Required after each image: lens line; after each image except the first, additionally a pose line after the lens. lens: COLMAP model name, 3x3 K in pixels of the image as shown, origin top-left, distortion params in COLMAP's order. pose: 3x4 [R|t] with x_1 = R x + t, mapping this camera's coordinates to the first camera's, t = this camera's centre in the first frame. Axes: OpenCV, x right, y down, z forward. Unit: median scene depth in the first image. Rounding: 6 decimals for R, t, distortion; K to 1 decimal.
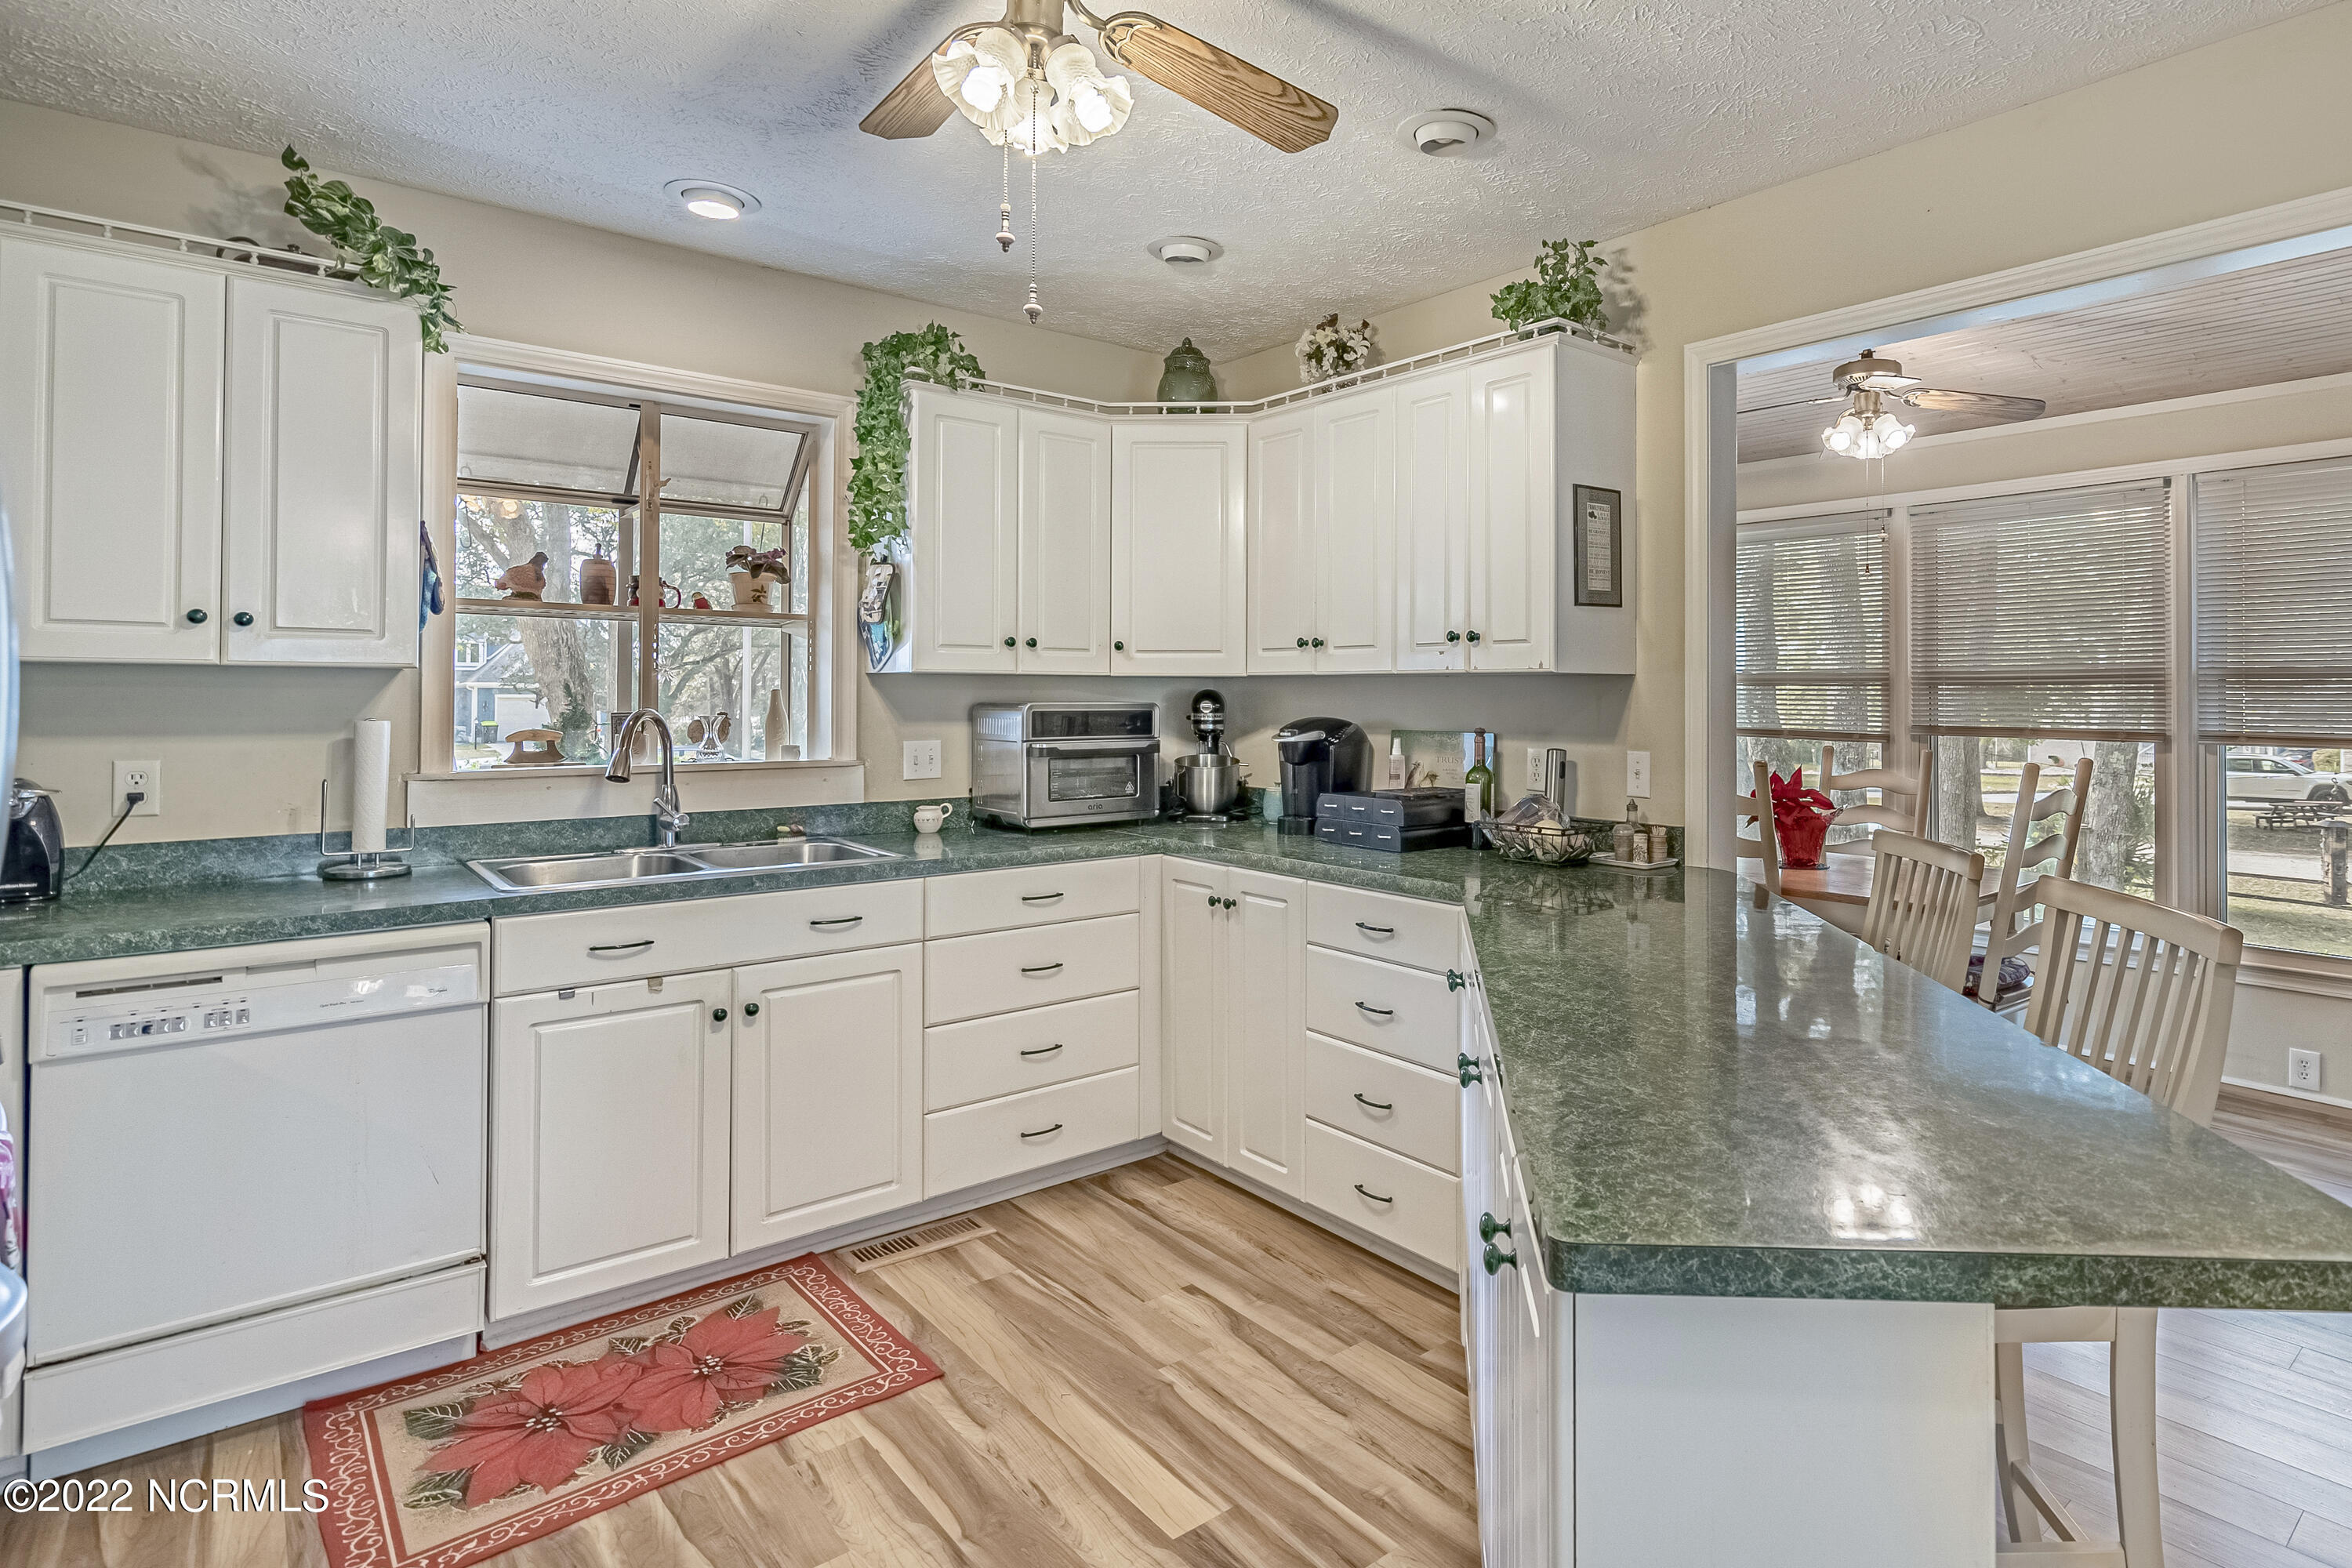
lens RADIAL K [[1220.7, 0, 1345.2], [0, 1220.7, 686.9], [0, 0, 1]] dist [-0.006221, 0.002524]
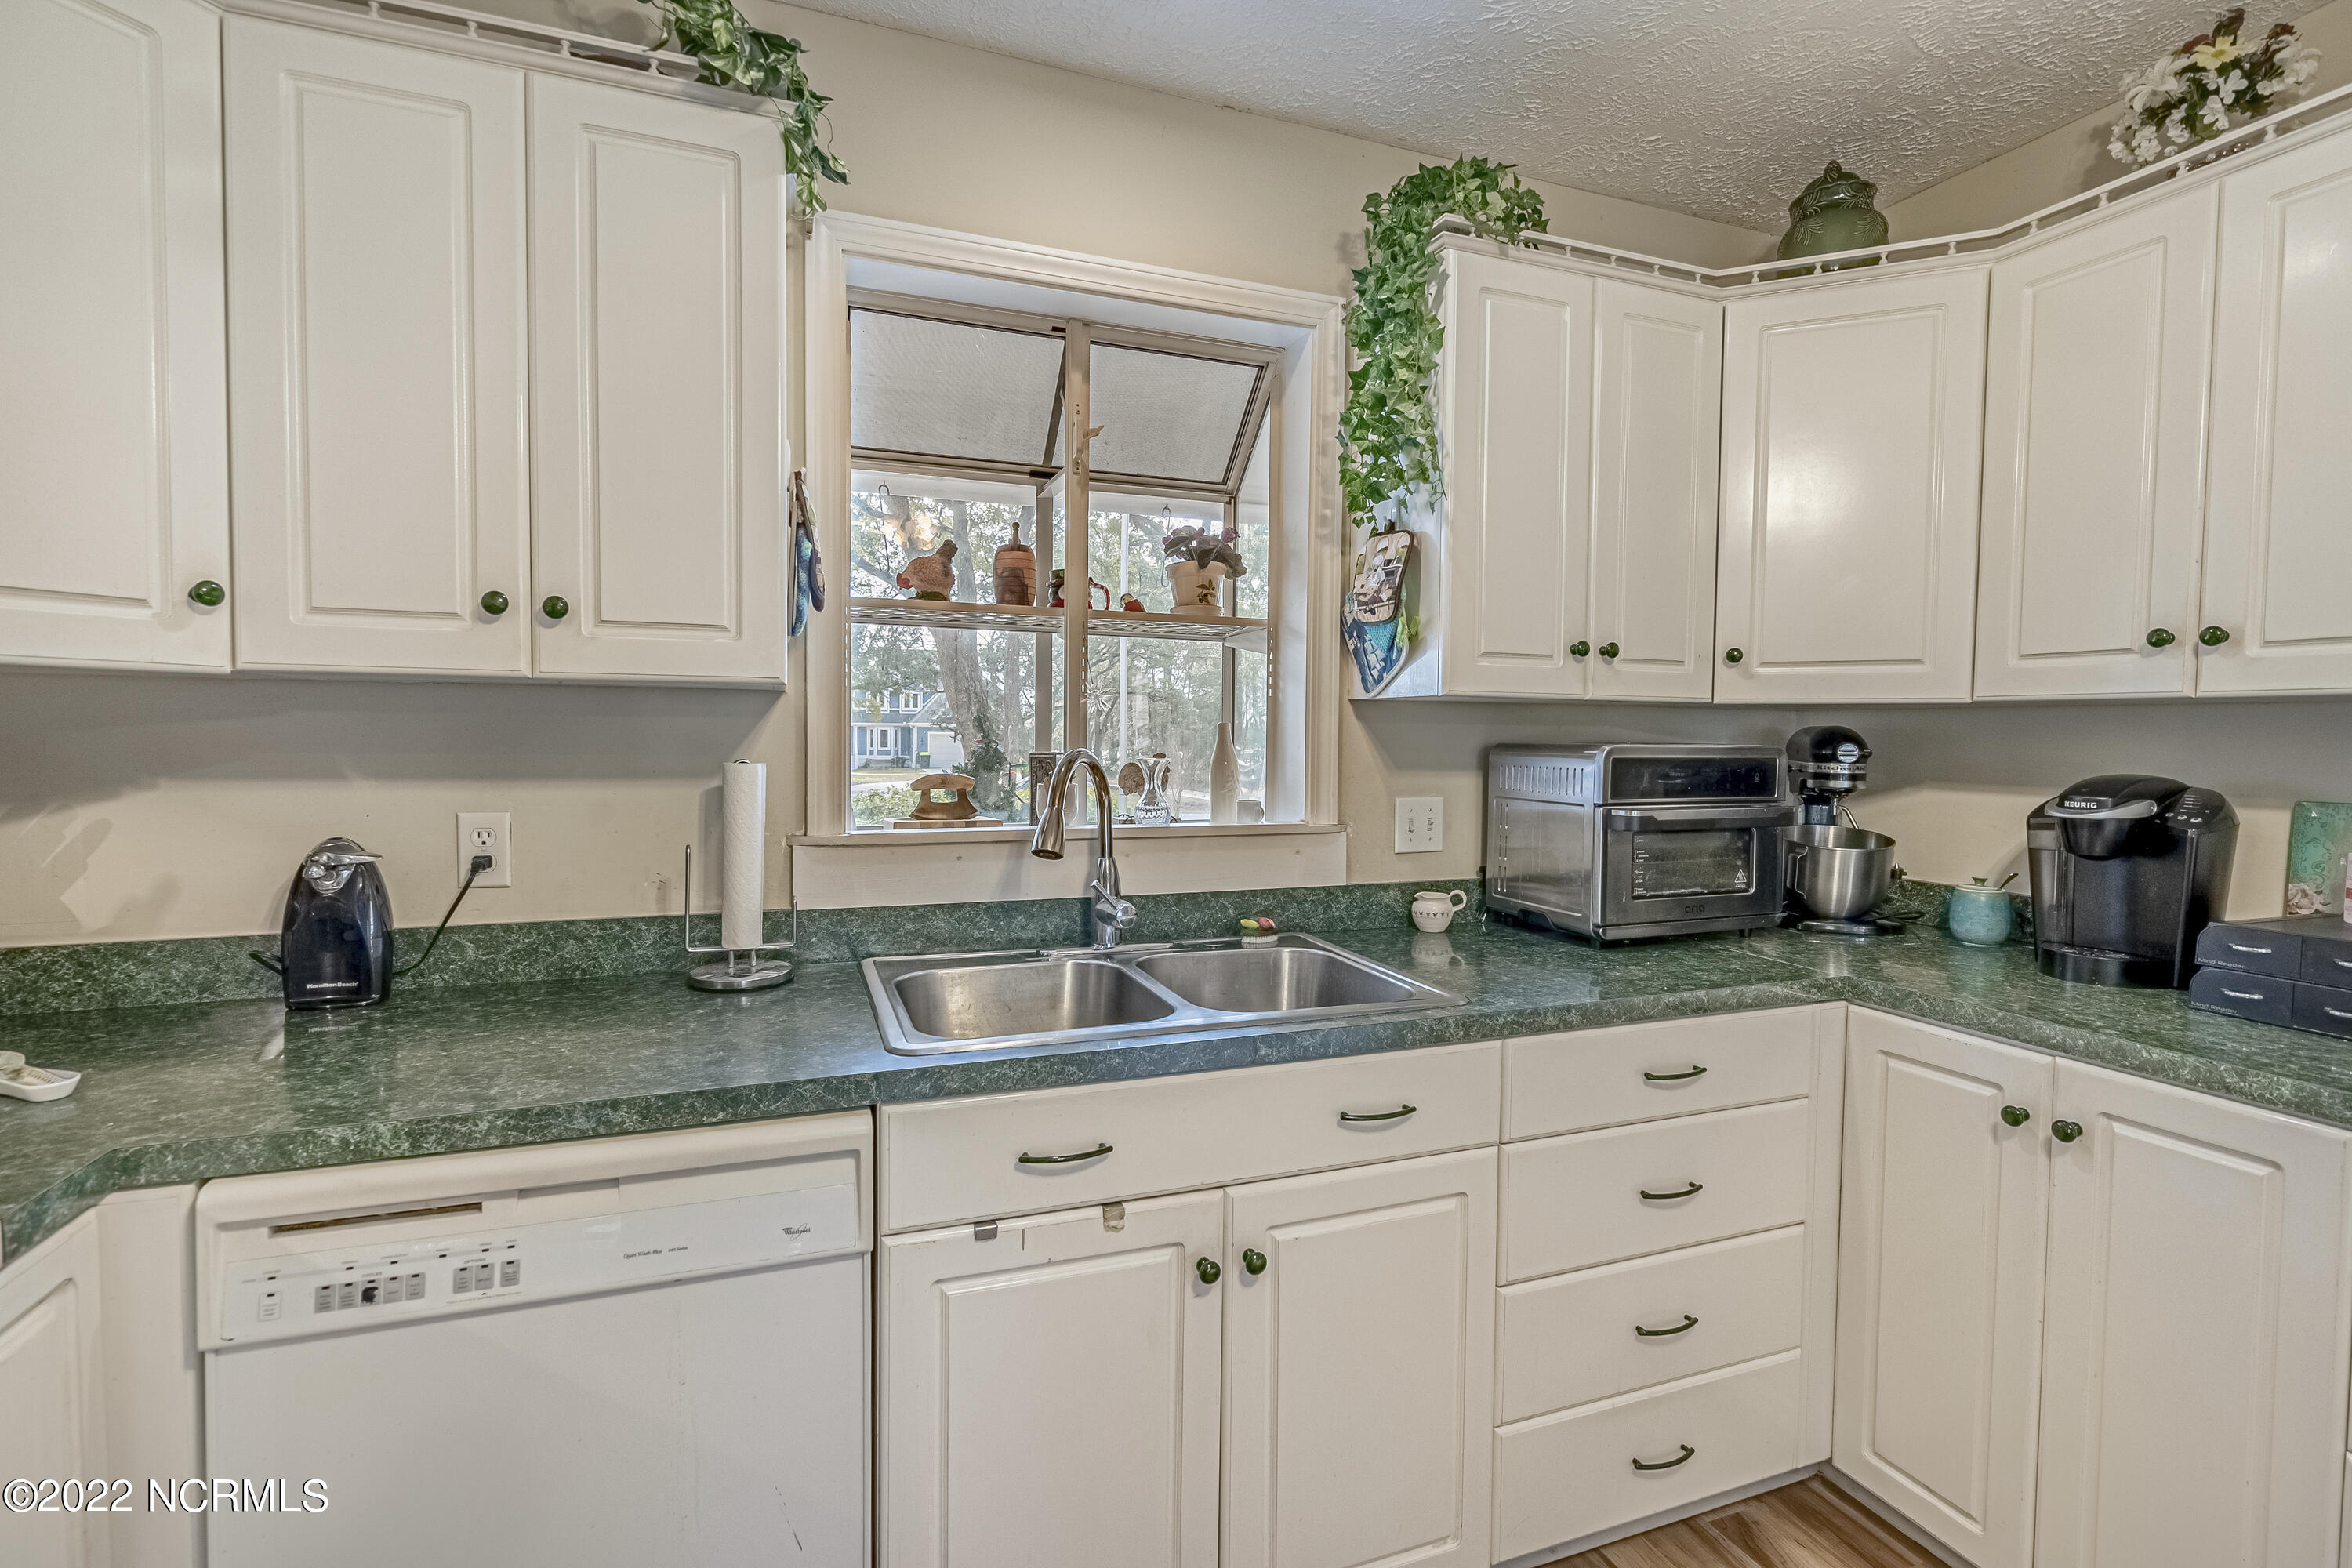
lens RADIAL K [[1070.3, 0, 1179.1], [0, 1070.3, 778.5], [0, 0, 1]] dist [-0.002651, 0.001047]
pose [[0.928855, 0.021554, -0.369815, -0.270199], [-0.004119, 0.998845, 0.047871, 0.004977], [0.370420, -0.042942, 0.927871, 0.416494]]
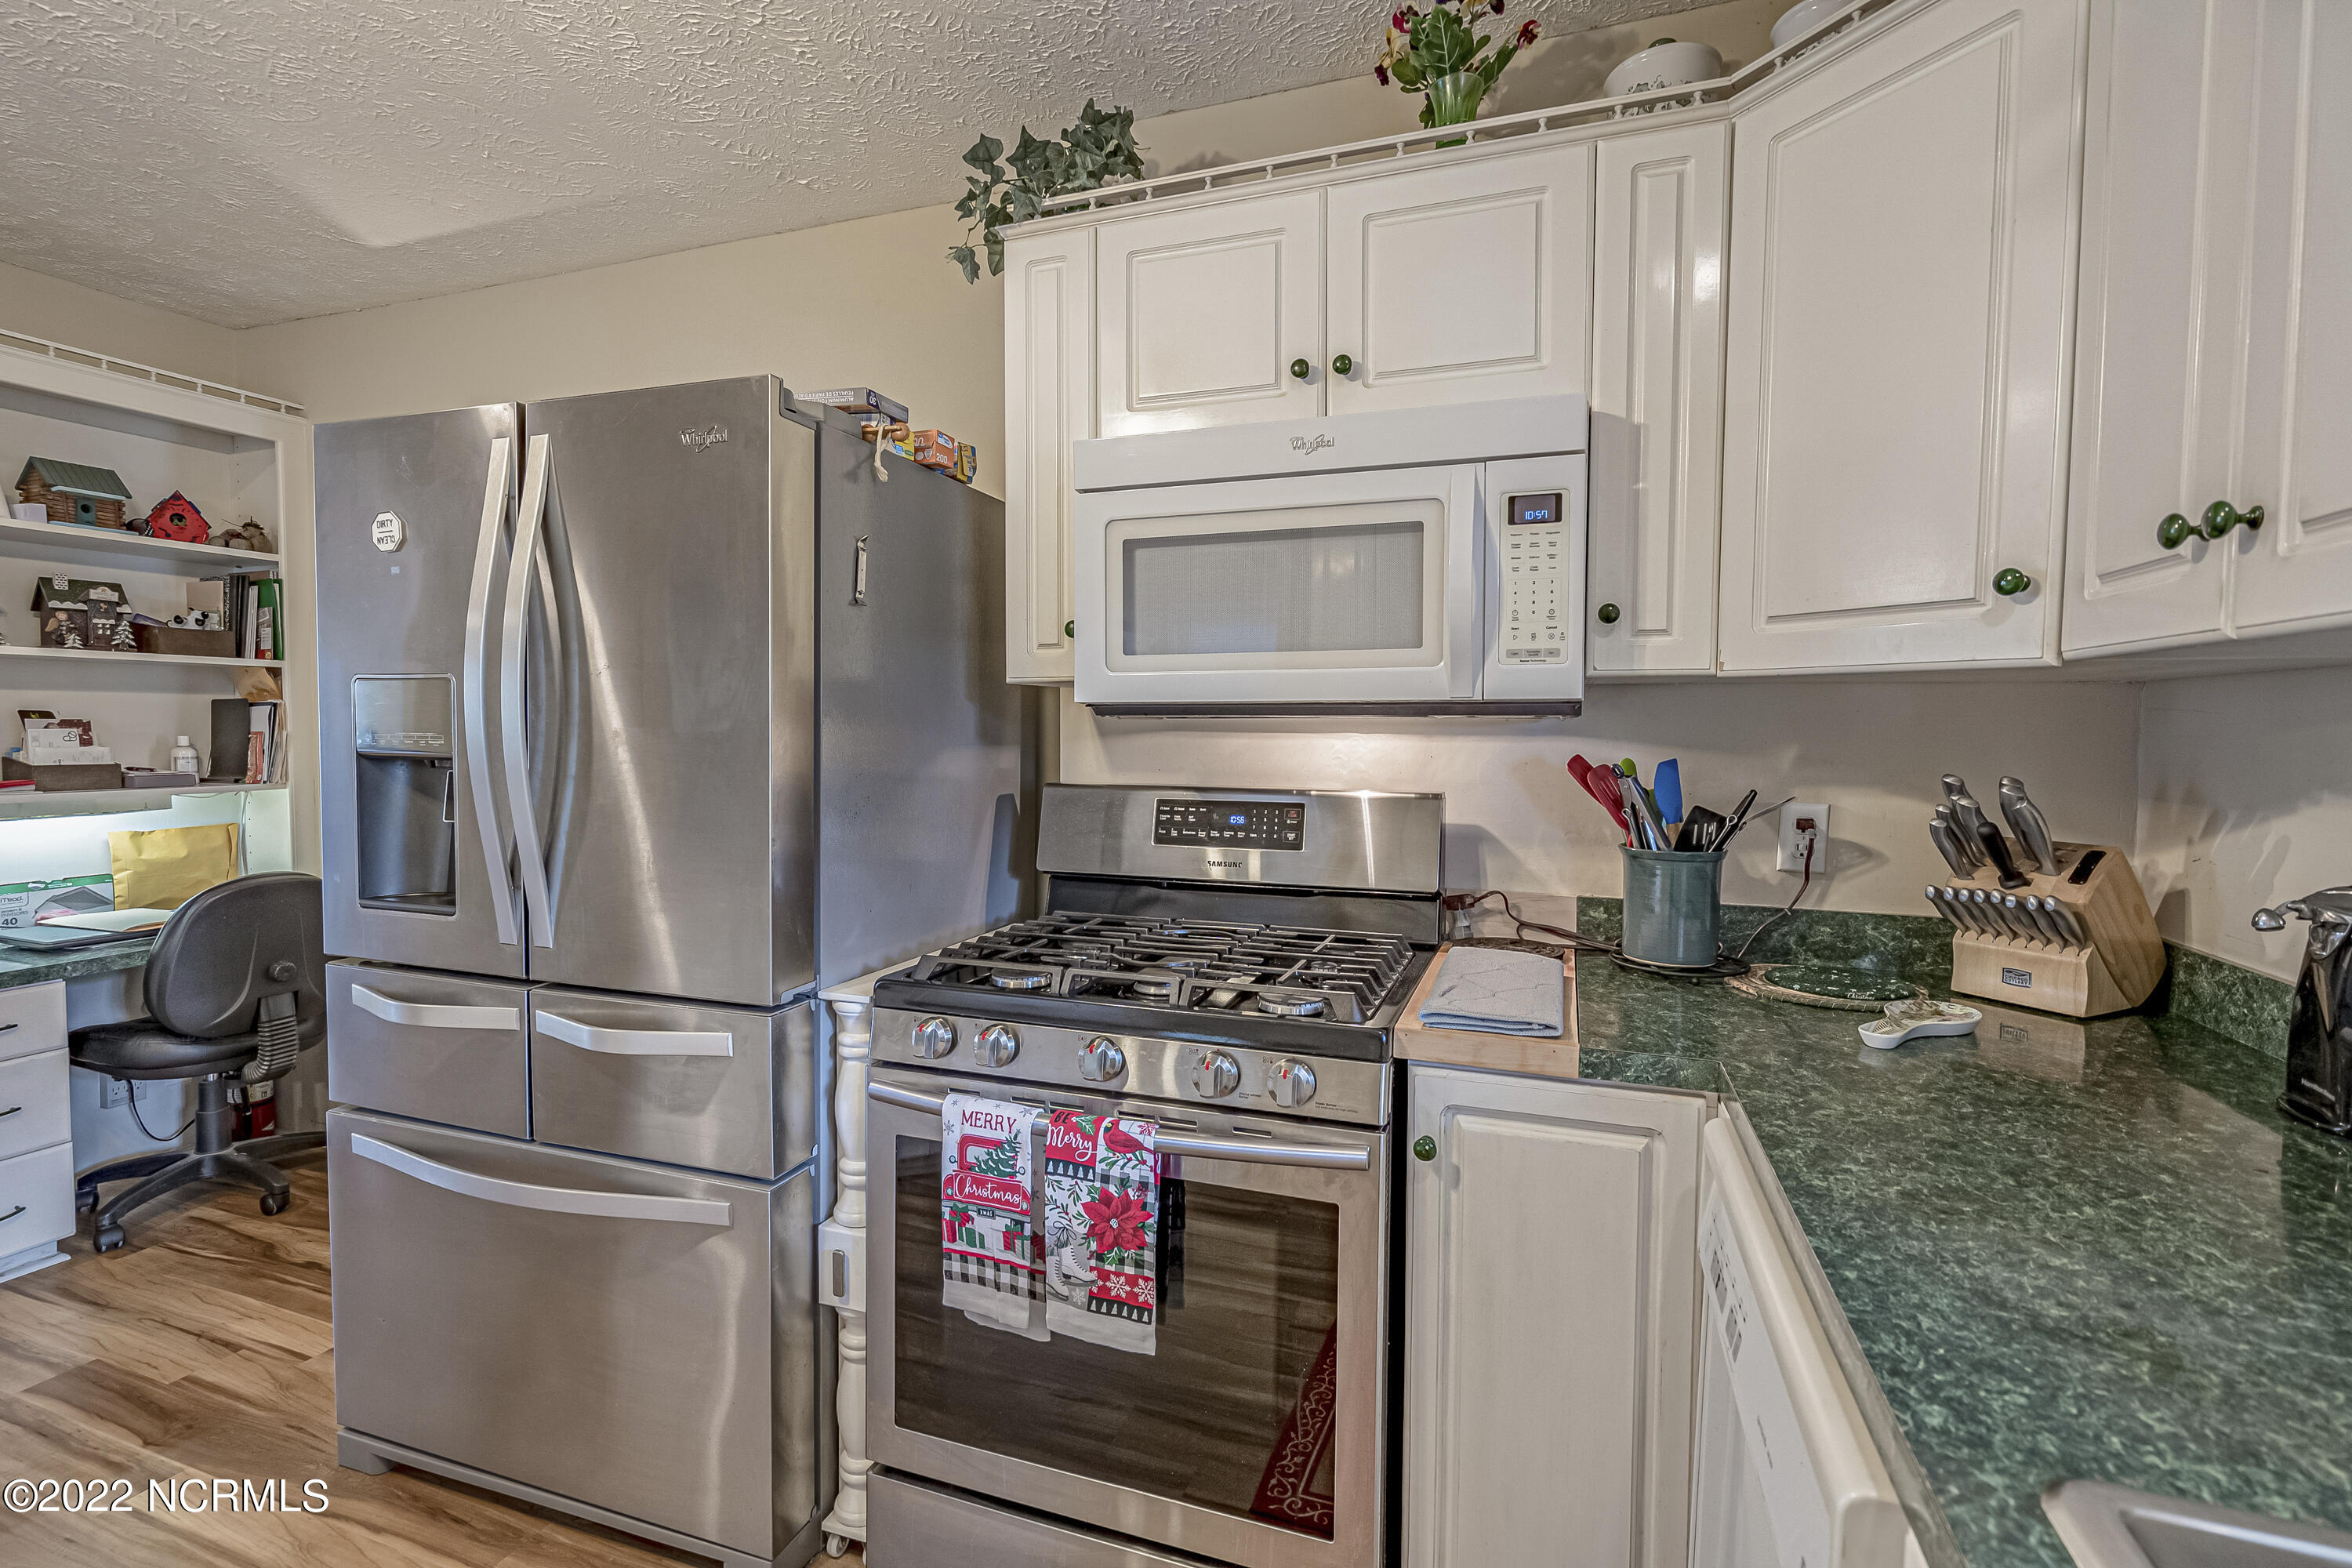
lens RADIAL K [[1070.3, 0, 1185.2], [0, 1070.3, 777.6], [0, 0, 1]] dist [-0.002651, 0.001047]
pose [[-0.881032, 0.012325, -0.472895, -0.316779], [-0.008341, 0.999100, 0.041578, 0.011244], [0.472982, 0.040576, -0.880137, 0.812320]]
